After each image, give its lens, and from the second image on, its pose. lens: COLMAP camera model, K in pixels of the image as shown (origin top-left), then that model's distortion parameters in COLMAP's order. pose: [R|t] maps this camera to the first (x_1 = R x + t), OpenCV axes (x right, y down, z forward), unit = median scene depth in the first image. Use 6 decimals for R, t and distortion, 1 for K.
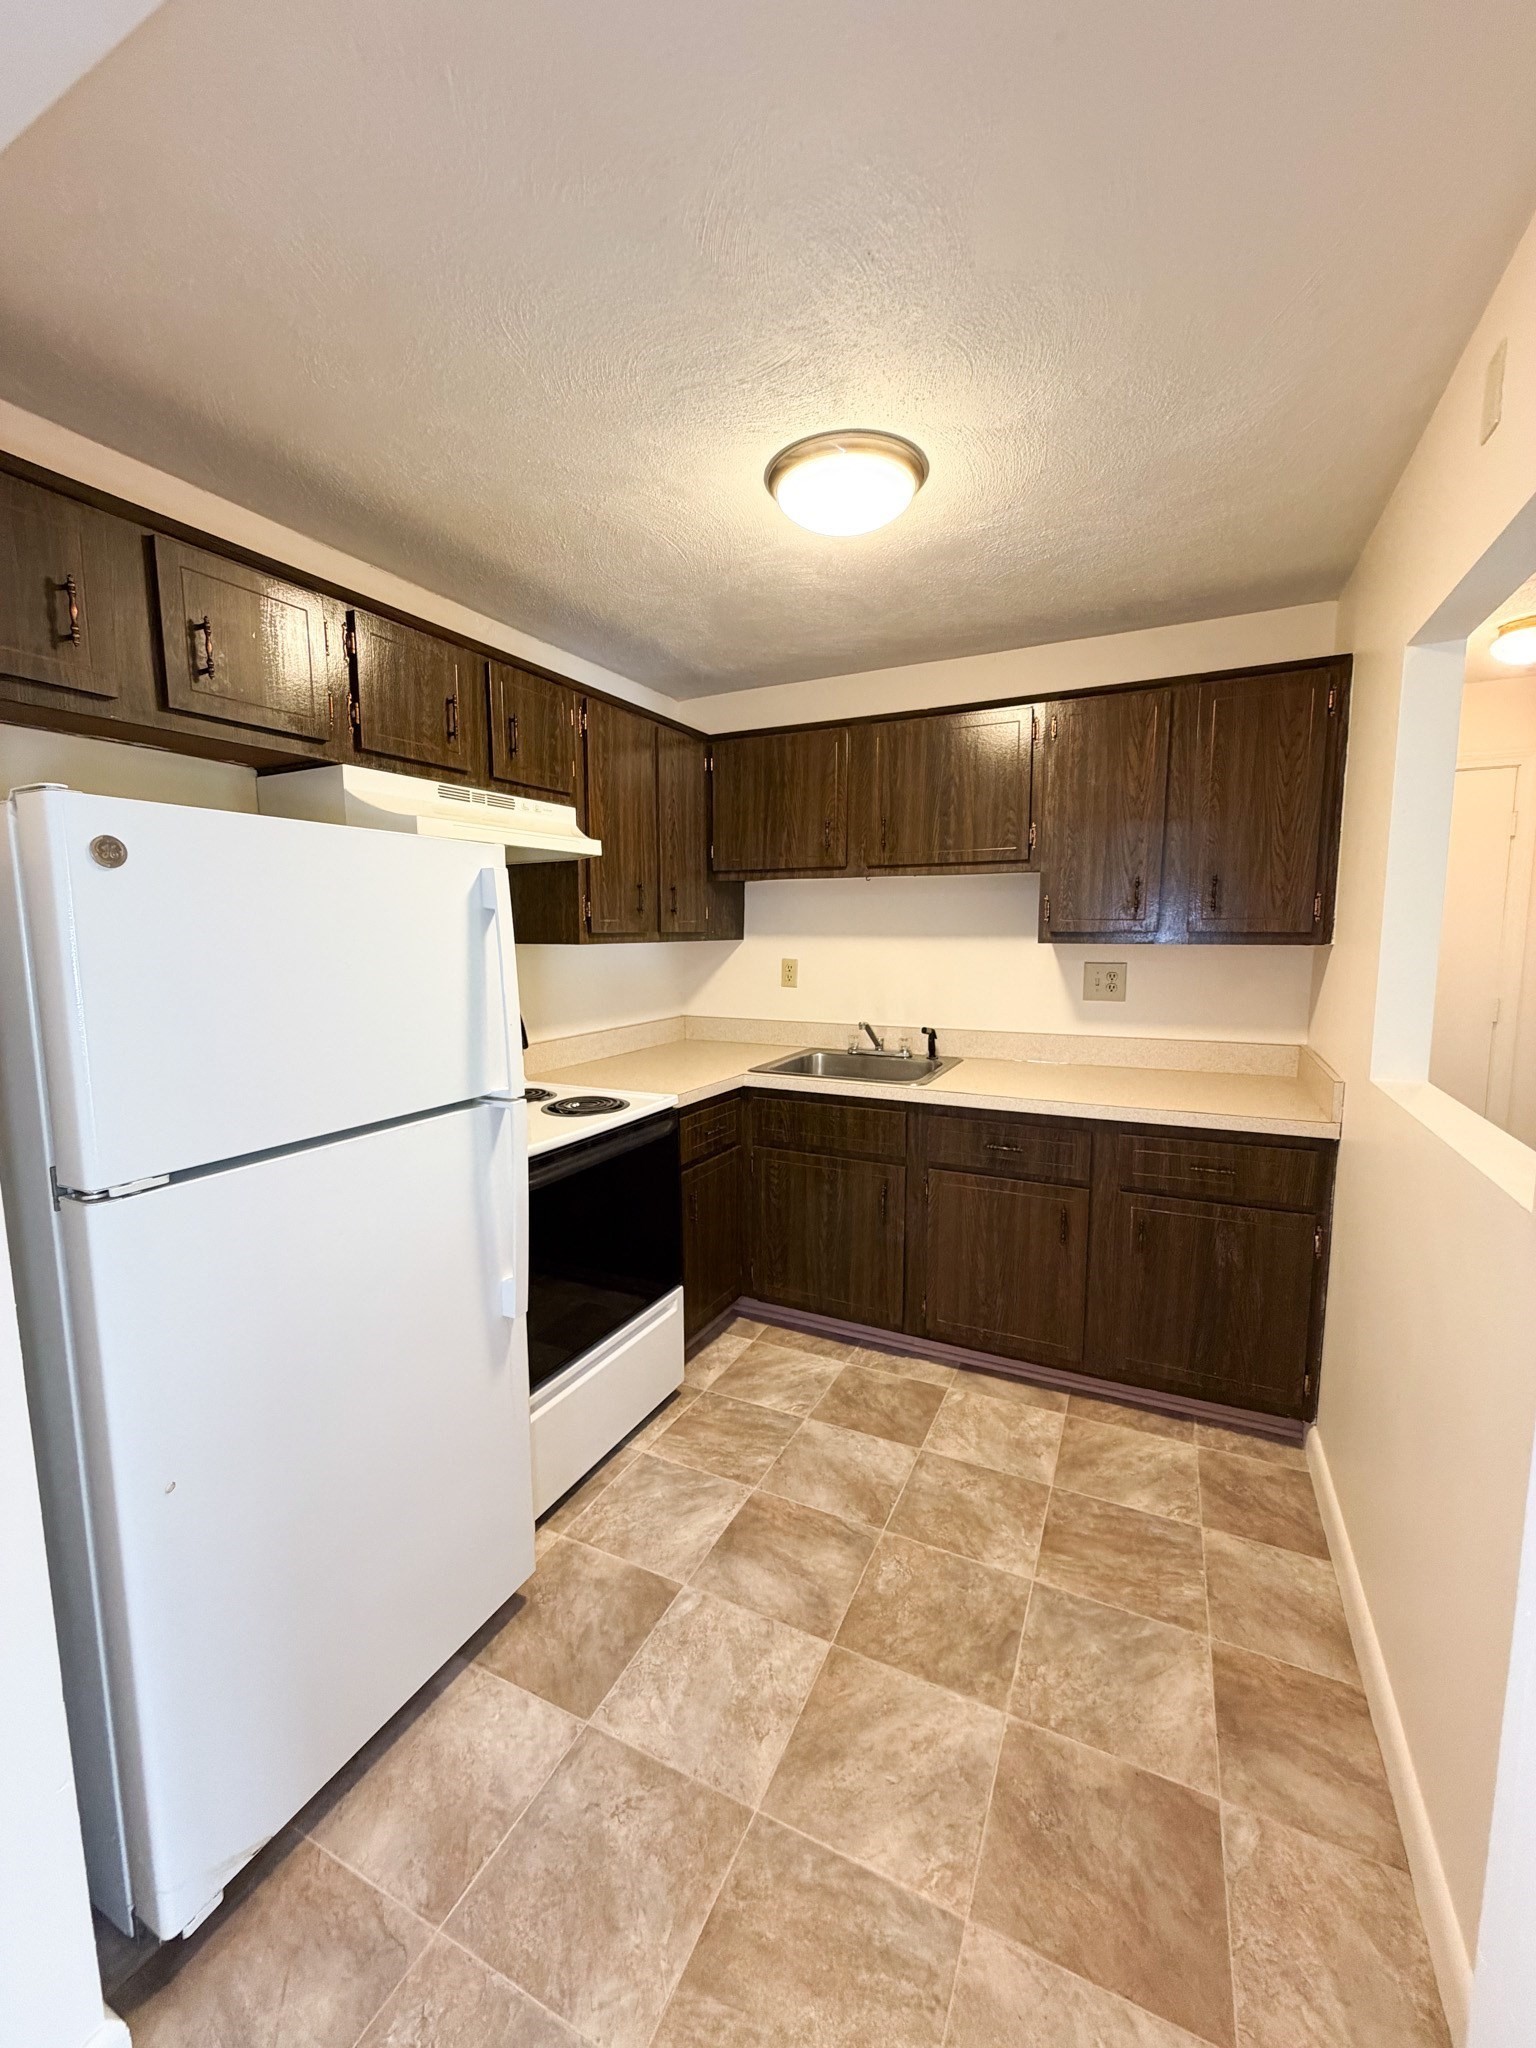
lens RADIAL K [[818.5, 0, 767.7], [0, 818.5, 1024.4], [0, 0, 1]] dist [-0.000967, 0.000655]
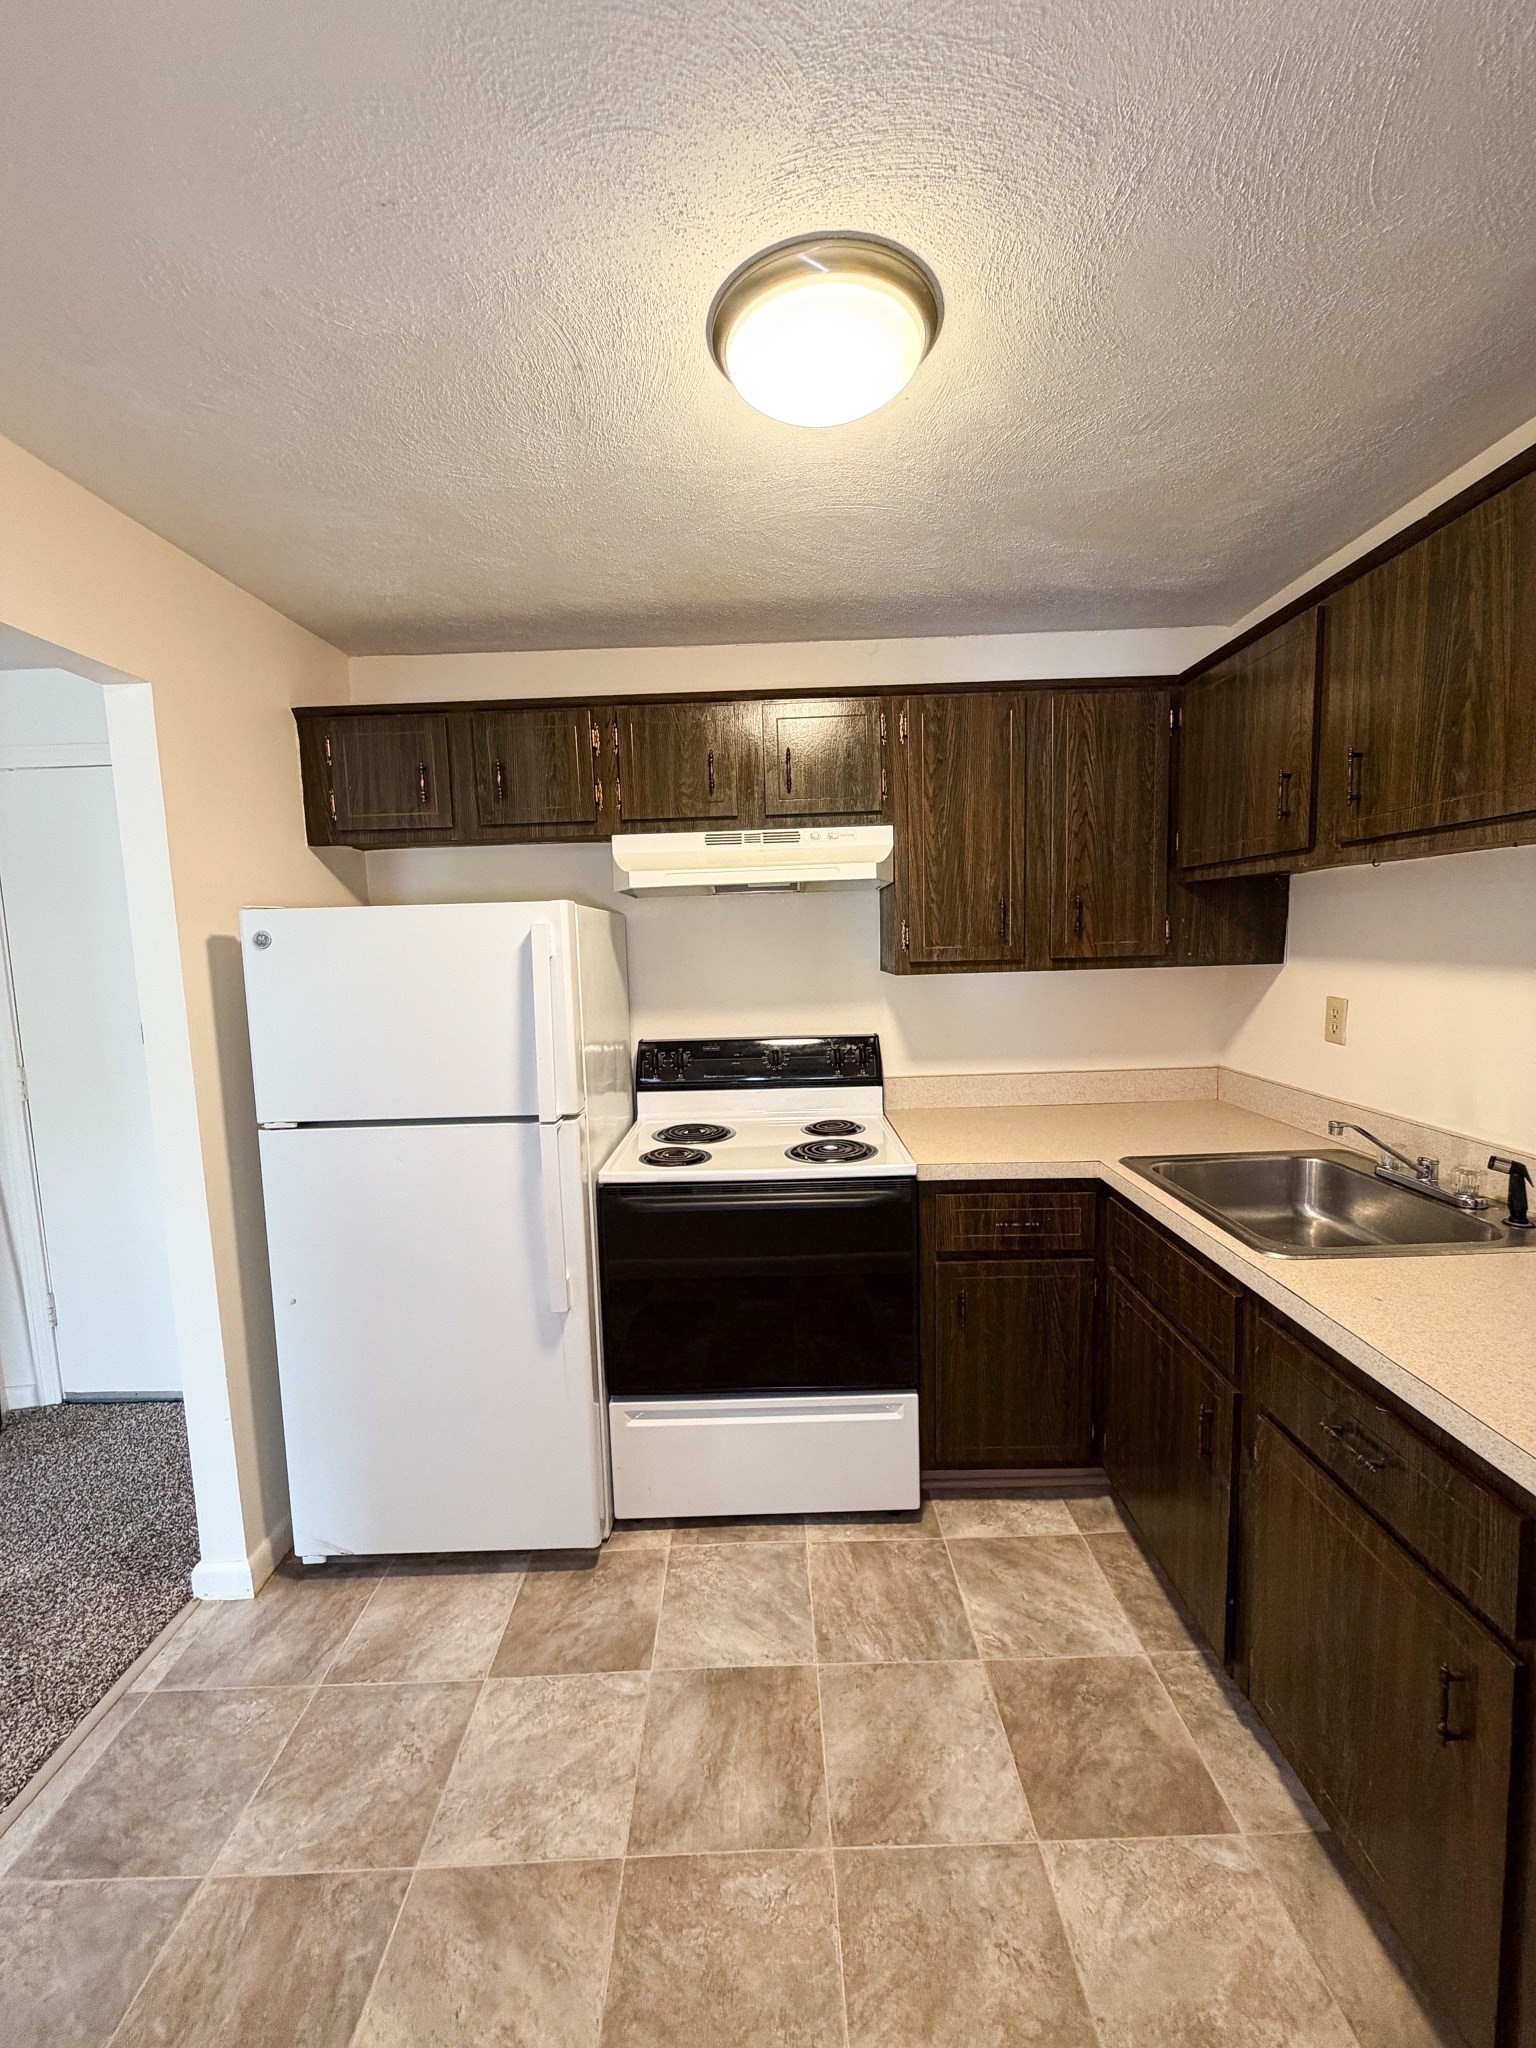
lens RADIAL K [[818.5, 0, 767.8], [0, 818.5, 1024.3], [0, 0, 1]] dist [-0.000967, 0.000655]
pose [[0.439441, 0.084588, -0.894280, 0.620961], [-0.076412, 0.995468, 0.056612, -0.100123], [0.895015, 0.043456, 0.443913, 0.564868]]
